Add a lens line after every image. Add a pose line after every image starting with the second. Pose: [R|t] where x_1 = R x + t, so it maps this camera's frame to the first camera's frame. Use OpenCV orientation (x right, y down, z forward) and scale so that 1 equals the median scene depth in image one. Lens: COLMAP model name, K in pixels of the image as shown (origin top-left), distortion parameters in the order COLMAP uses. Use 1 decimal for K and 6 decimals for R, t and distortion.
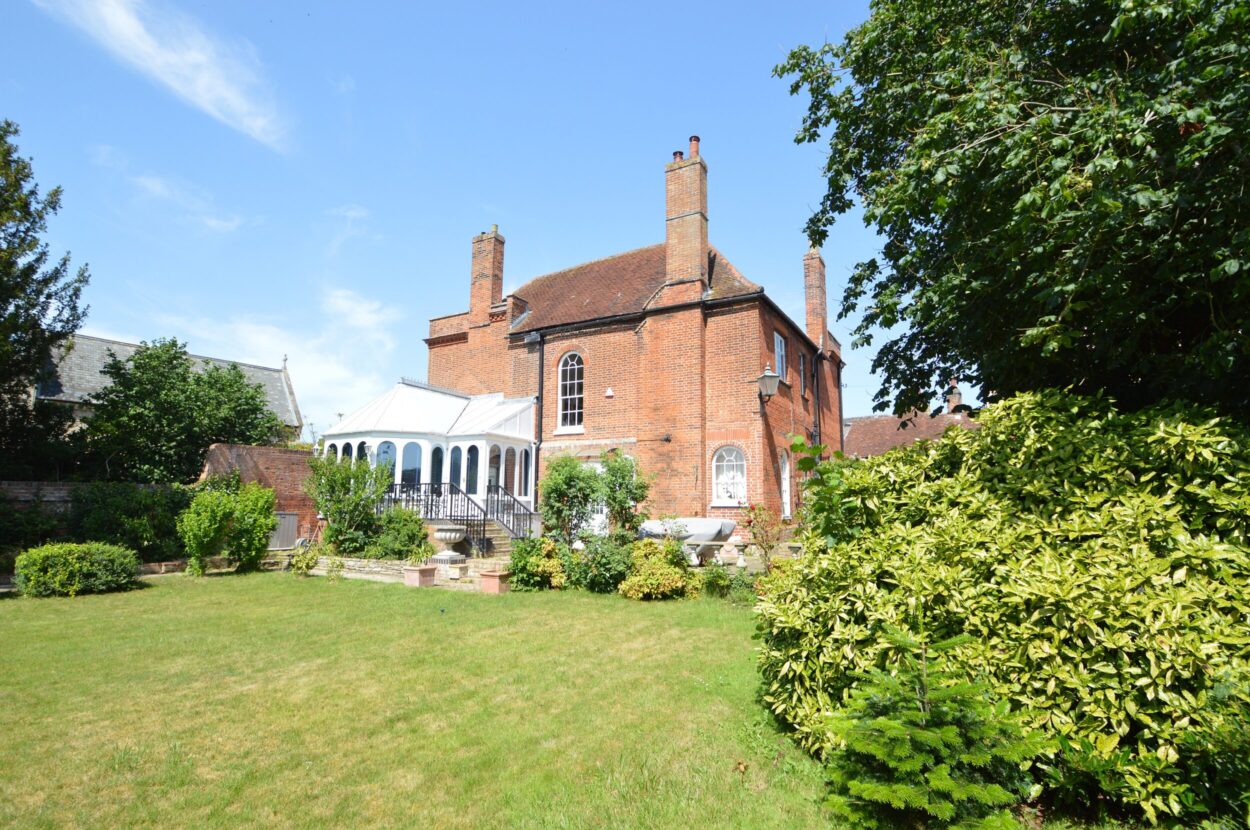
lens RADIAL K [[626.7, 0, 625.0], [0, 626.7, 415.0], [0, 0, 1]] dist [-0.001509, -0.000568]
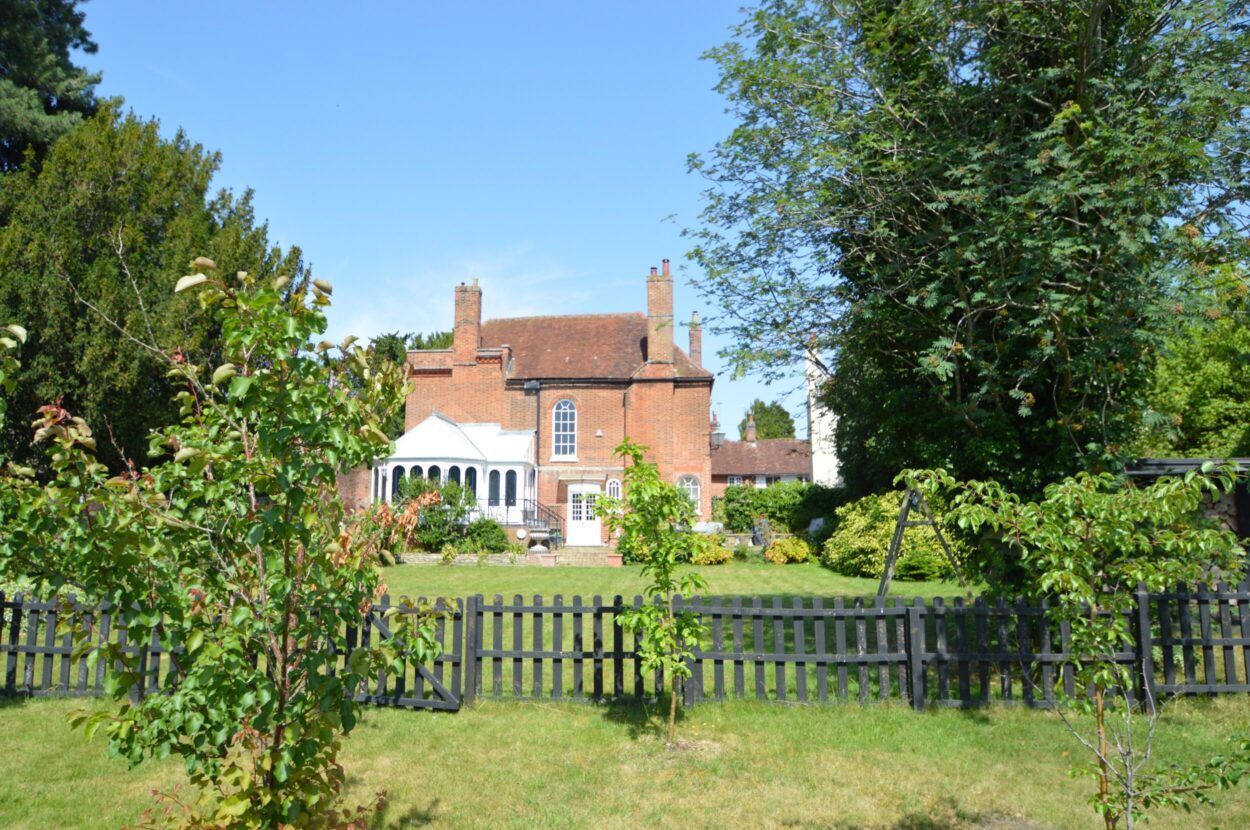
lens RADIAL K [[794.9, 0, 628.5], [0, 794.9, 418.8], [0, 0, 1]] dist [-0.002136, -0.000597]
pose [[0.898226, 0.050768, 0.436592, -0.702891], [-0.061950, 0.998014, 0.011402, -0.087544], [-0.435146, -0.037288, 0.899587, -0.581336]]
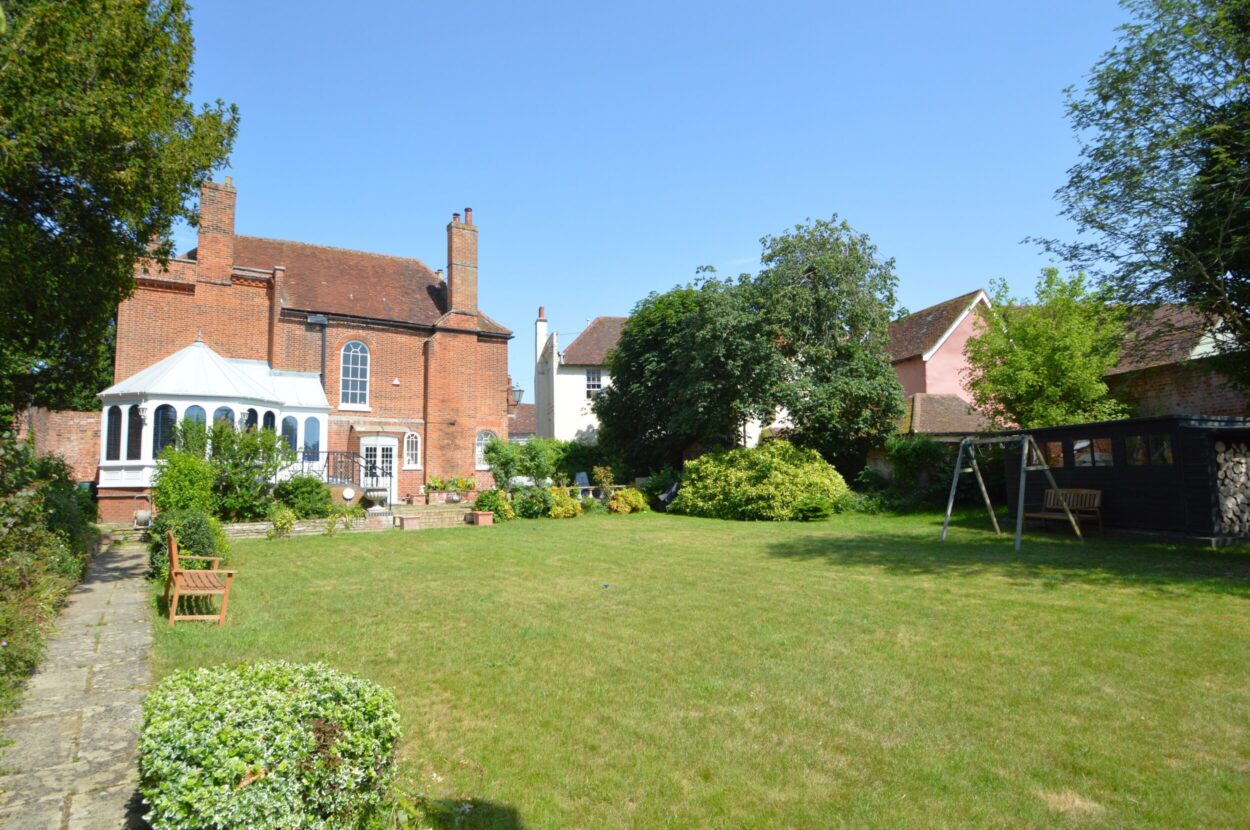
lens RADIAL K [[645.7, 0, 616.0], [0, 645.7, 417.4], [0, 0, 1]] dist [0.020863, -0.020571]
pose [[0.453050, 0.065147, 0.889102, -0.937509], [-0.116401, 0.993111, -0.013455, 0.001570], [-0.883853, -0.097397, 0.457512, 0.003248]]
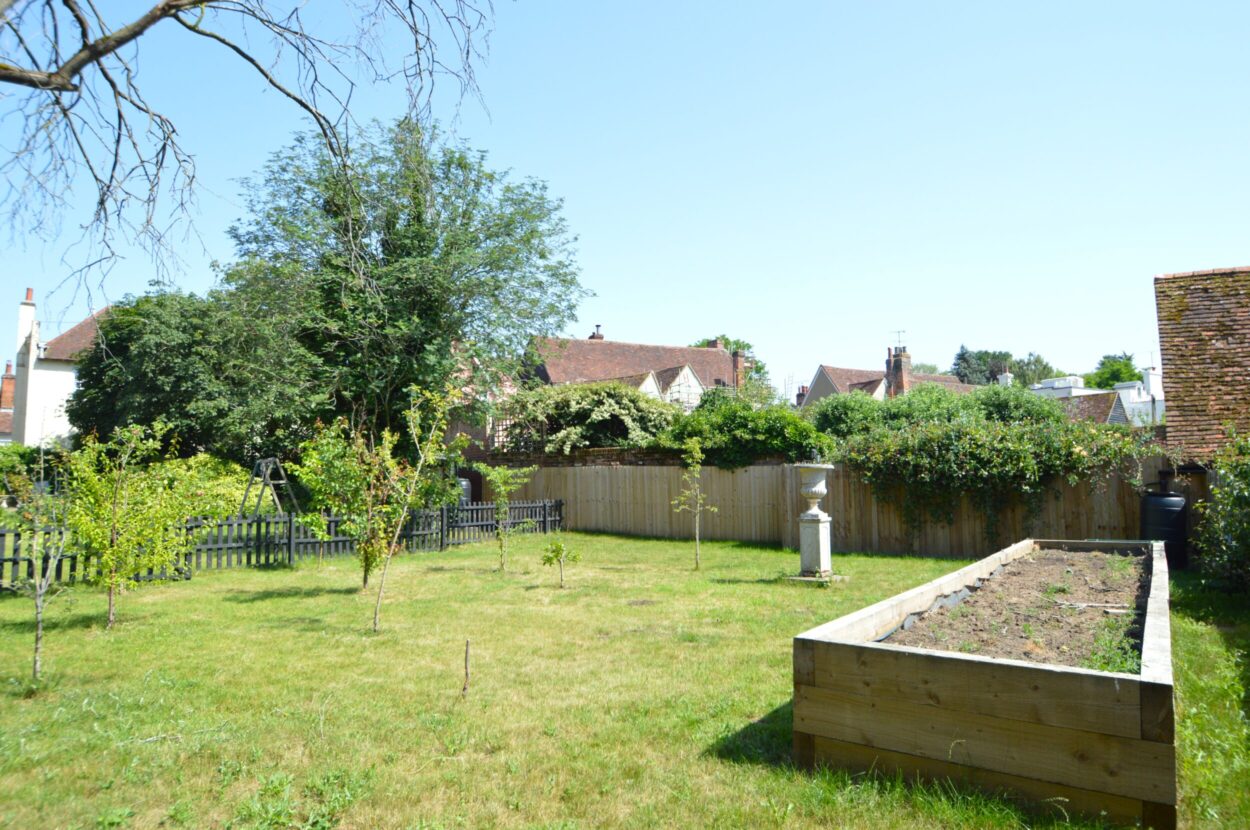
lens RADIAL K [[794.9, 0, 628.5], [0, 794.9, 418.8], [0, 0, 1]] dist [-0.002136, -0.000597]
pose [[0.082087, 0.078885, 0.993498, -1.216322], [-0.151443, 0.986274, -0.065799, -0.093119], [-0.985052, -0.145057, 0.092907, -0.635800]]
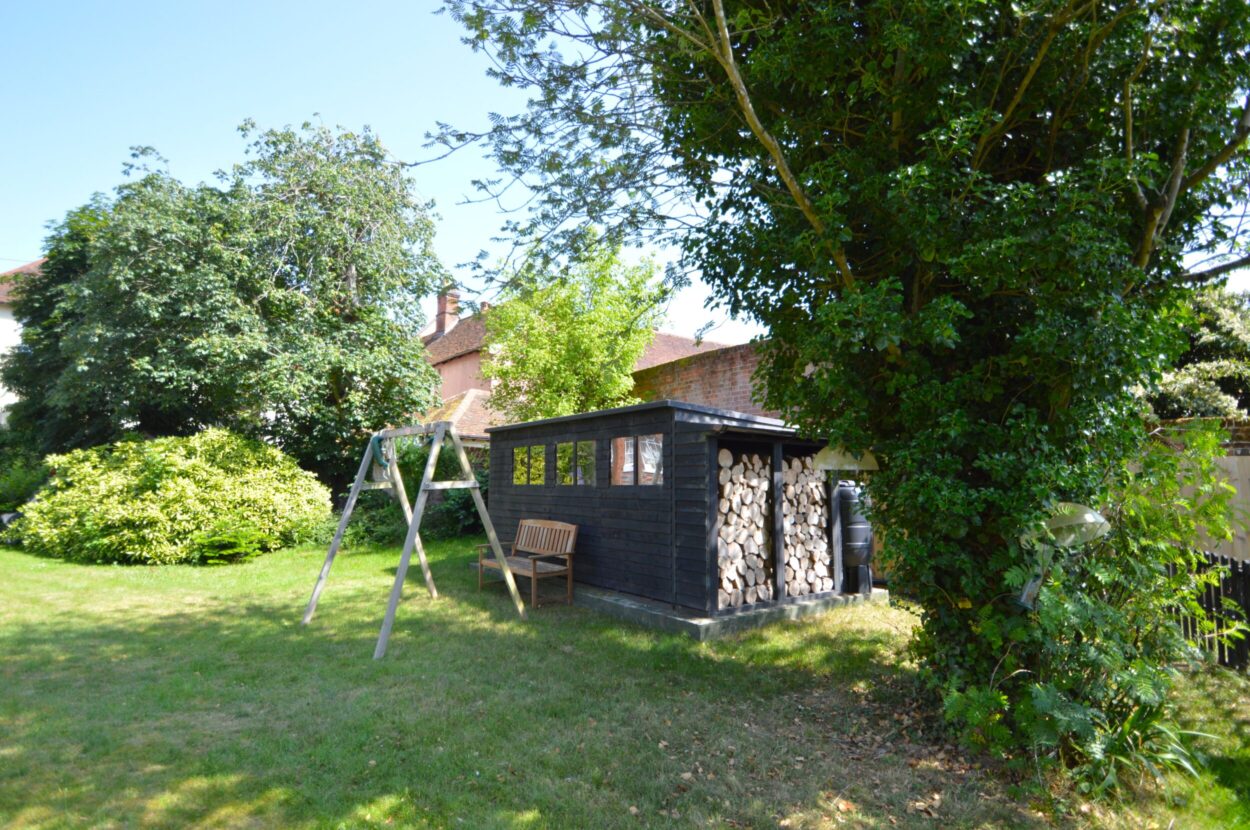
lens RADIAL K [[595.2, 0, 625.8], [0, 595.2, 423.7], [0, 0, 1]] dist [0.002155, -0.017775]
pose [[-0.063007, 0.096575, 0.993329, -0.486465], [-0.166192, 0.980395, -0.105859, -0.019025], [-0.984079, -0.171753, -0.045721, -0.142089]]
